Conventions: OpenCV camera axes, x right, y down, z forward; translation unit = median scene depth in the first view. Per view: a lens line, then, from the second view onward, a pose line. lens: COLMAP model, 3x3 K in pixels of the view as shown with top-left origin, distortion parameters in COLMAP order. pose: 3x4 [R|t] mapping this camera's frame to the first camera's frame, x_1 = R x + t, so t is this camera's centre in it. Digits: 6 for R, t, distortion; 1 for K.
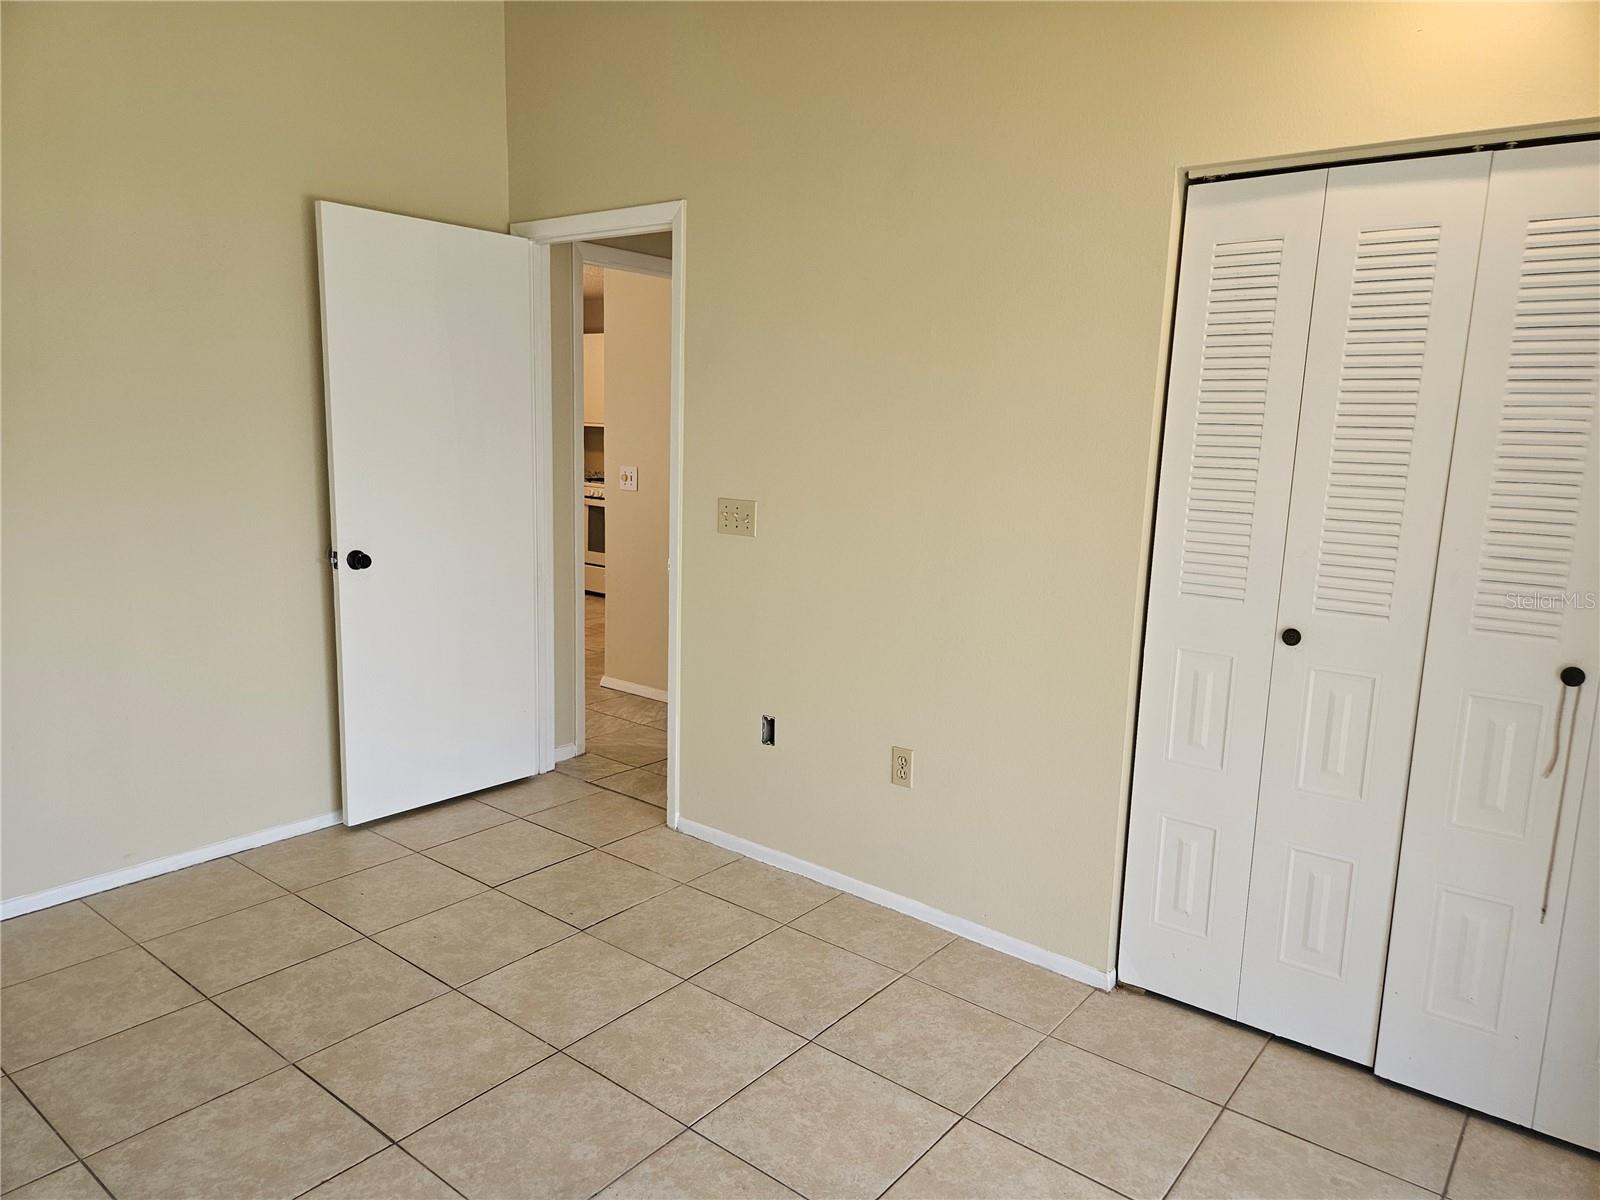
lens RADIAL K [[1077.2, 0, 793.7], [0, 1077.2, 610.2], [0, 0, 1]] dist [0.070032, -0.064310]
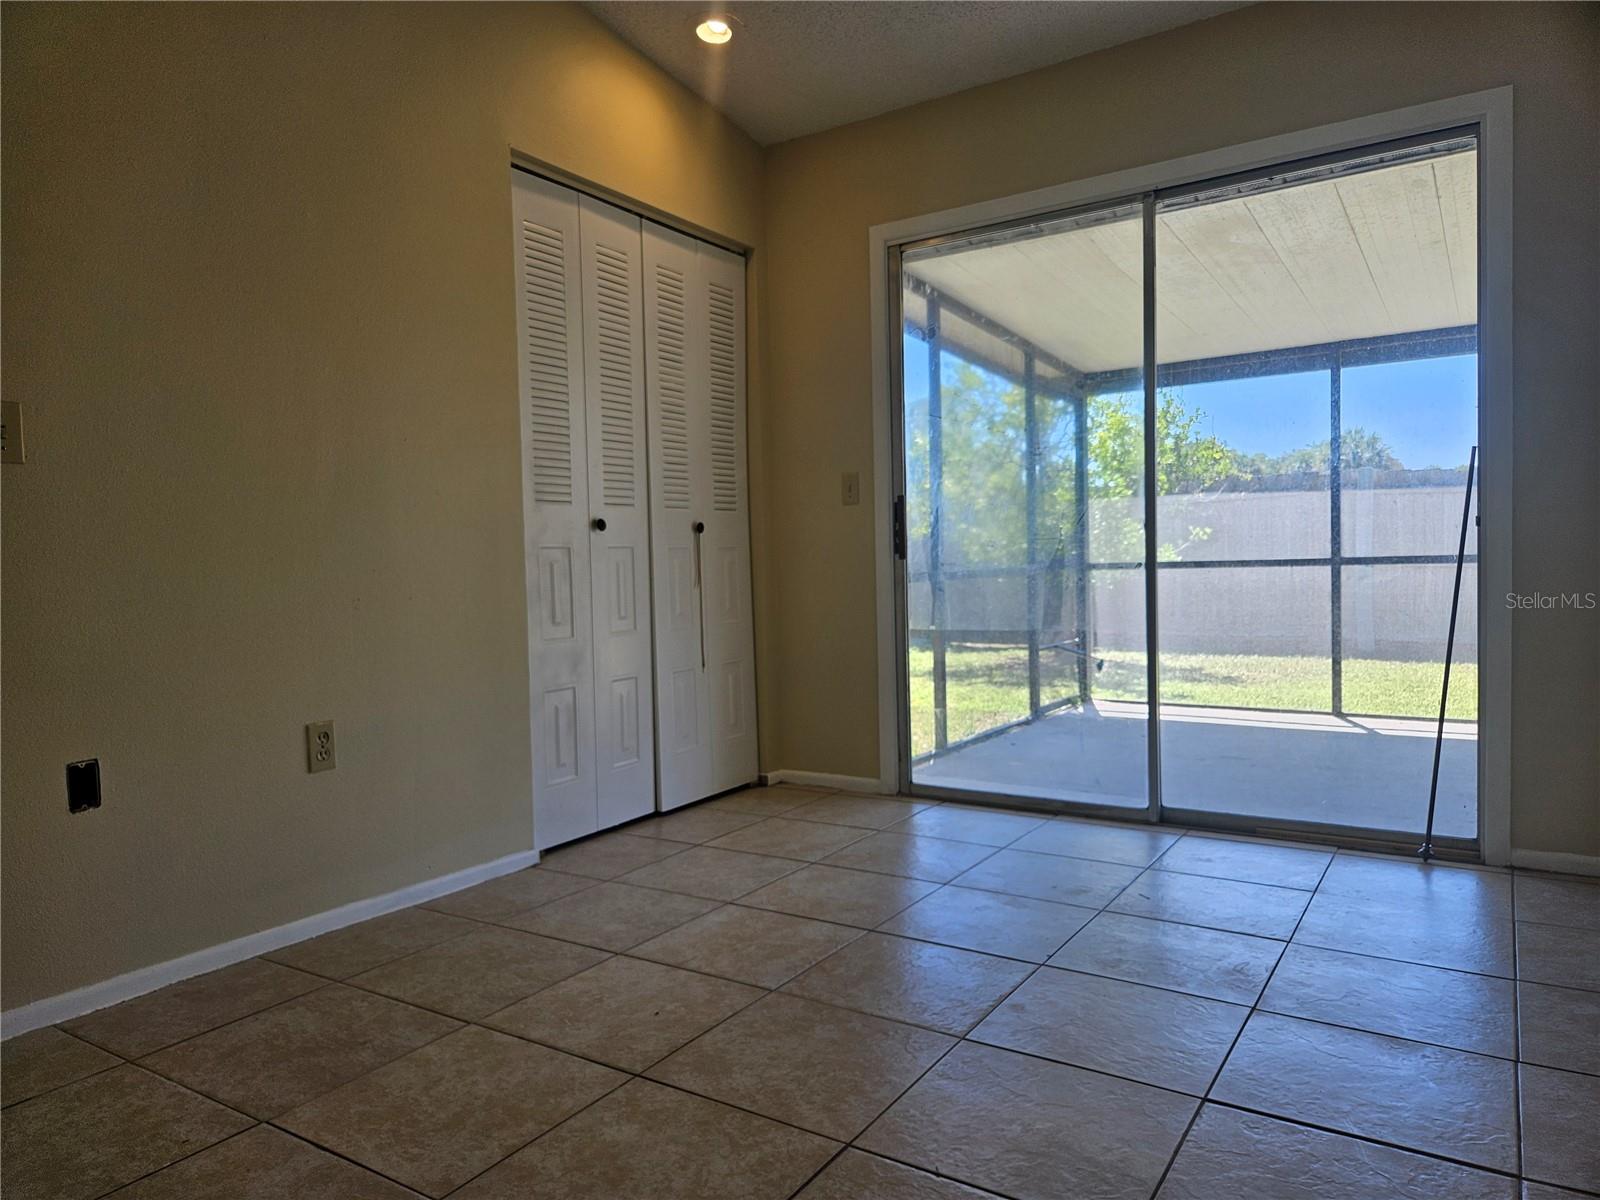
lens RADIAL K [[1077.2, 0, 793.7], [0, 1077.2, 610.2], [0, 0, 1]] dist [0.070032, -0.064310]
pose [[-0.107172, -0.068672, 0.991866, -0.894205], [0.199862, 0.975760, 0.089152, 0.054856], [-0.973945, 0.207791, -0.090850, 0.867941]]
